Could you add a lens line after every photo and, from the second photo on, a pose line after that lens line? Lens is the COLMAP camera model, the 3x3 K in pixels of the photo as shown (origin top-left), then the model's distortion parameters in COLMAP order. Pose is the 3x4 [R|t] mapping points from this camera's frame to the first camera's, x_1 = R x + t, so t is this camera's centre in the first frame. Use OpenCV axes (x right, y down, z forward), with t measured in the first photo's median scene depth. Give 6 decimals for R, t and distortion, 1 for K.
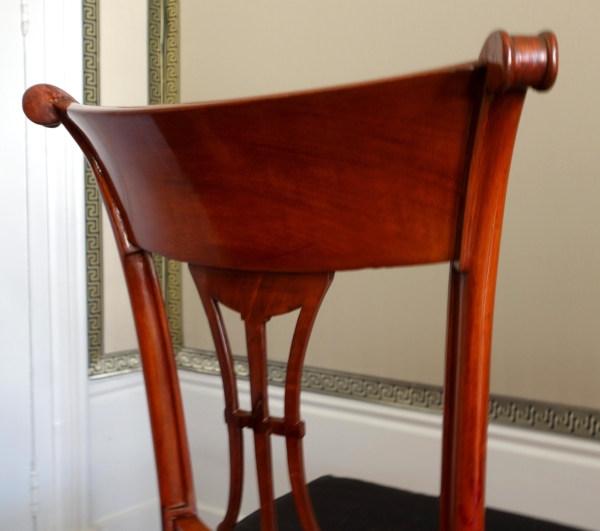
lens RADIAL K [[691.5, 0, 300.0], [0, 691.5, 265.5], [0, 0, 1]] dist [-0.017947, -0.039699]
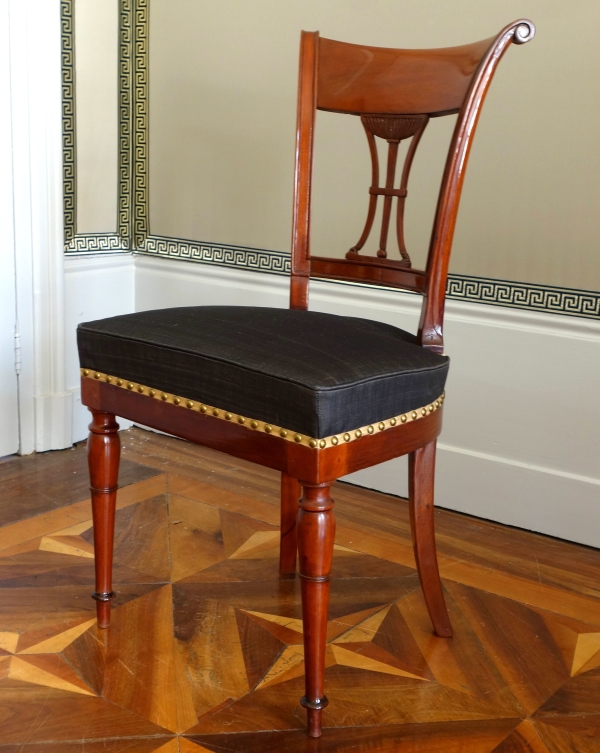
lens RADIAL K [[1056.1, 0, 319.4], [0, 1056.1, 371.4], [0, 0, 1]] dist [0.005926, -0.012701]
pose [[0.997363, 0.026912, 0.067405, -0.039686], [-0.036008, 0.989834, 0.137594, 0.231459], [-0.063017, -0.139658, 0.988193, -1.478212]]
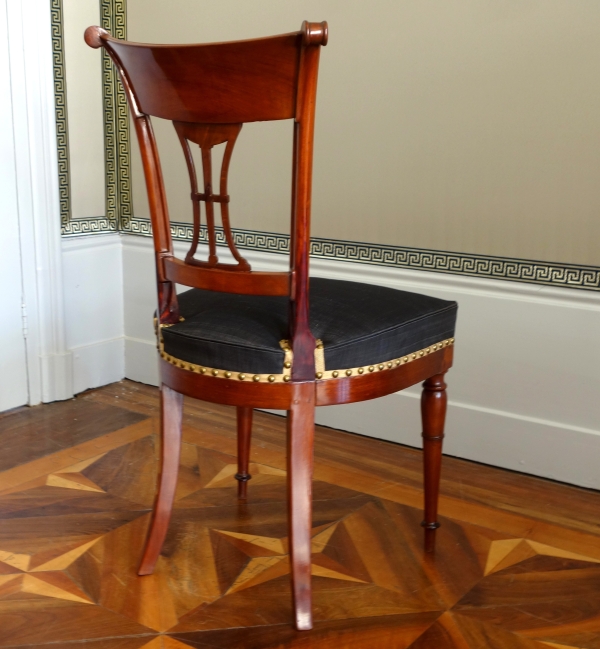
lens RADIAL K [[915.7, 0, 300.0], [0, 915.7, 324.5], [0, 0, 1]] dist [0.011635, -0.033901]
pose [[0.997125, -0.002498, 0.075736, 0.007818], [-0.008169, 0.990088, 0.140209, 0.187974], [-0.075335, -0.140425, 0.987221, -1.602019]]
